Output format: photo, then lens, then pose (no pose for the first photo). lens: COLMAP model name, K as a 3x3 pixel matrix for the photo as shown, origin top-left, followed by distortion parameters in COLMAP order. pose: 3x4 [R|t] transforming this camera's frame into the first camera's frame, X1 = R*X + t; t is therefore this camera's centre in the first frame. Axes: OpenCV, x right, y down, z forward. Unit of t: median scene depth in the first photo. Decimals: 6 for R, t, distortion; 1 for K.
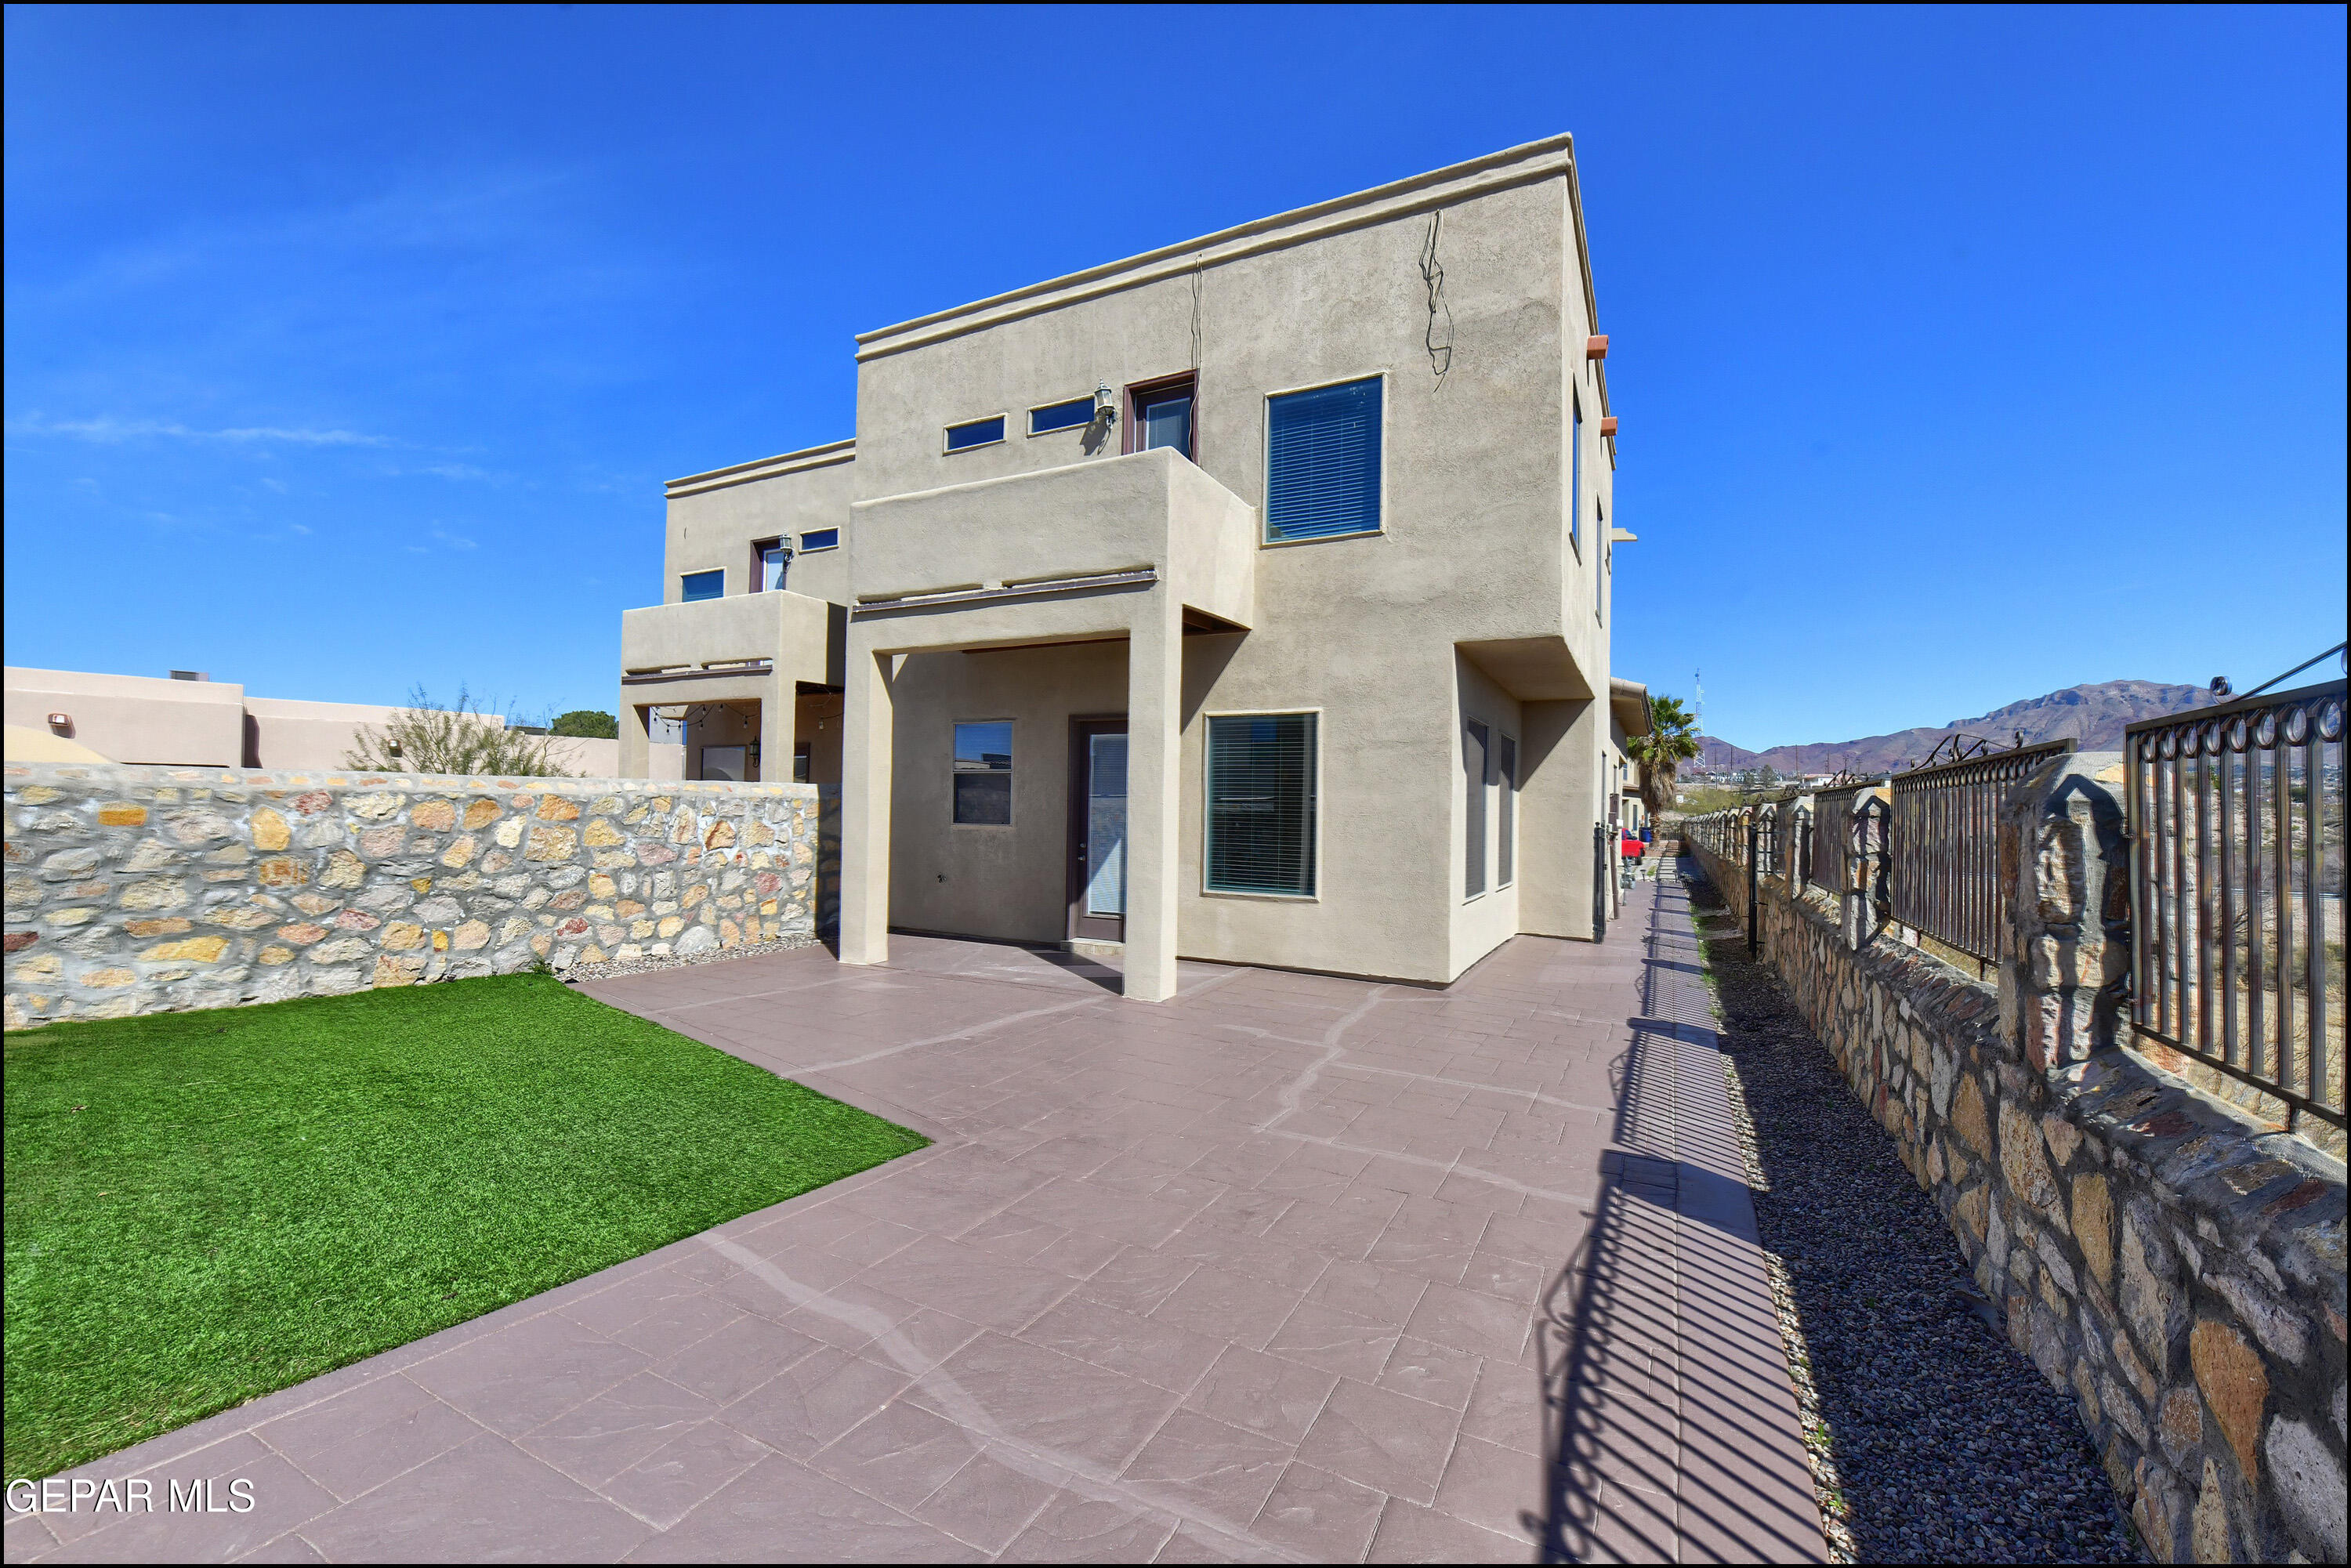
lens RADIAL K [[935.9, 0, 1188.4], [0, 935.9, 799.5], [0, 0, 1]] dist [-0.011218, -0.000507]
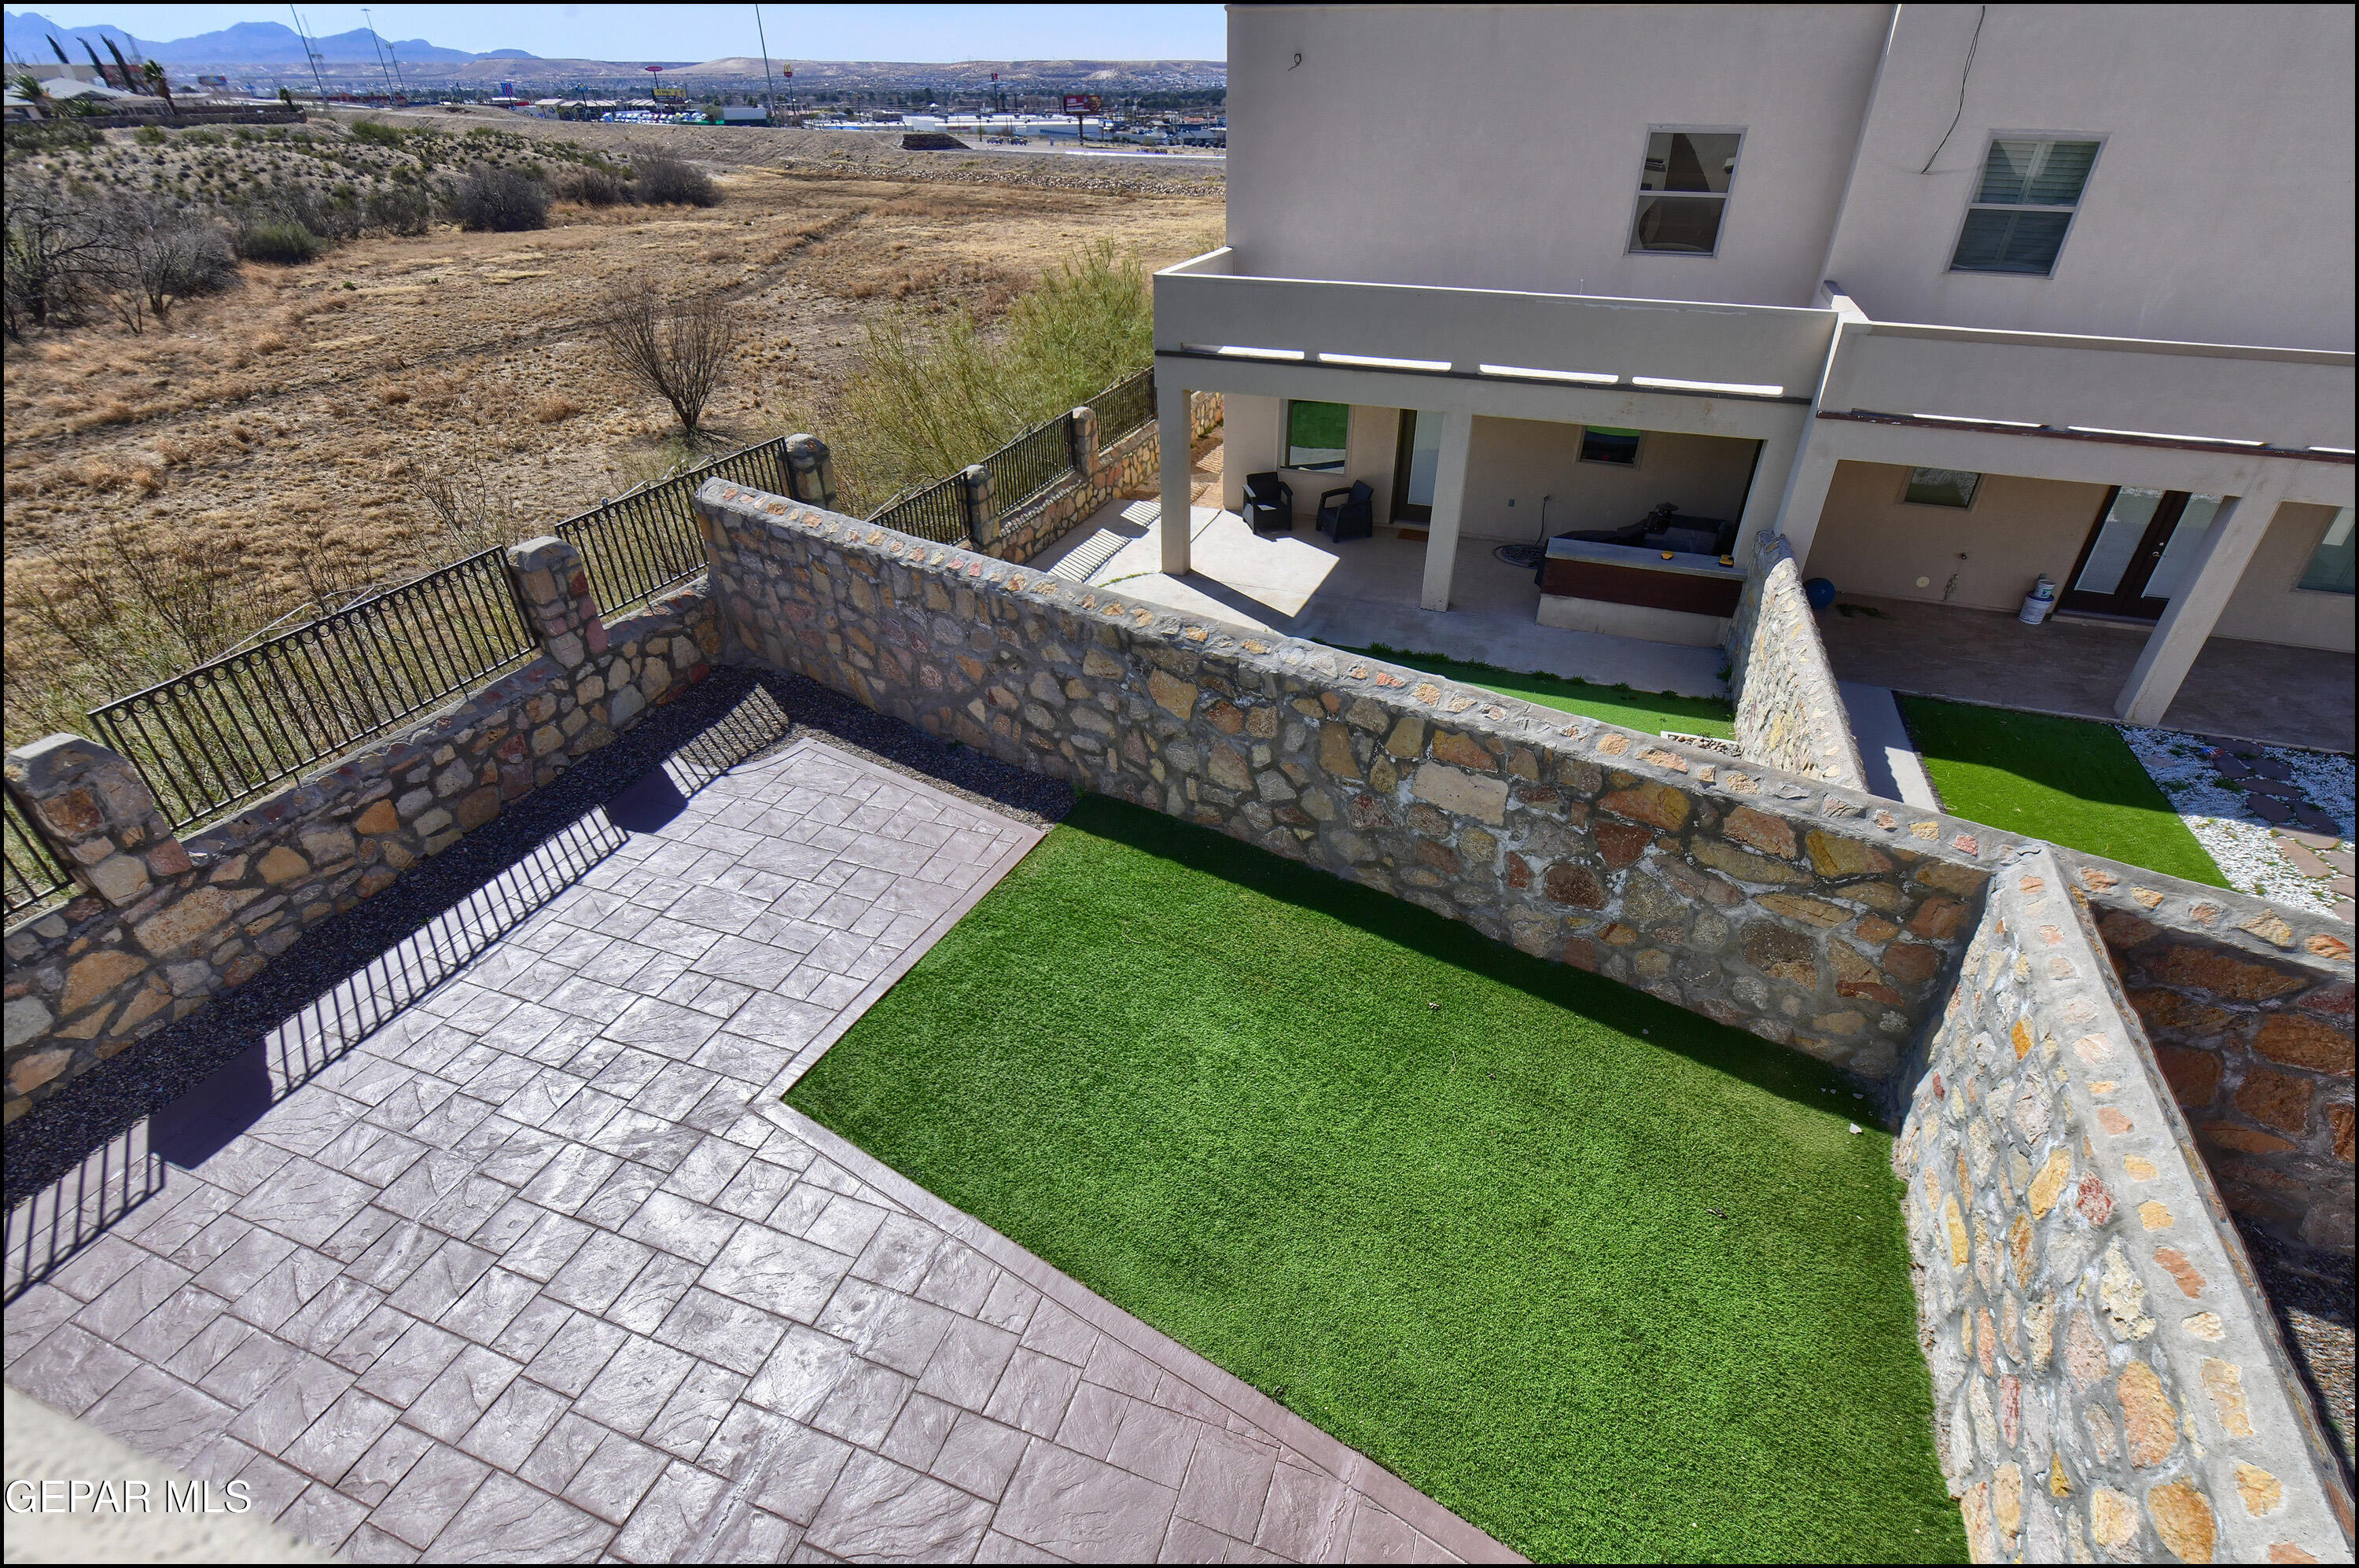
lens RADIAL K [[1087.4, 0, 1201.2], [0, 1087.4, 802.5], [0, 0, 1]] dist [-0.008289, -0.000537]
pose [[-0.990809, 0.054172, -0.123946, -0.360710], [-0.021784, 0.840442, 0.541463, -0.424811], [0.133501, 0.539186, -0.831538, 1.236271]]
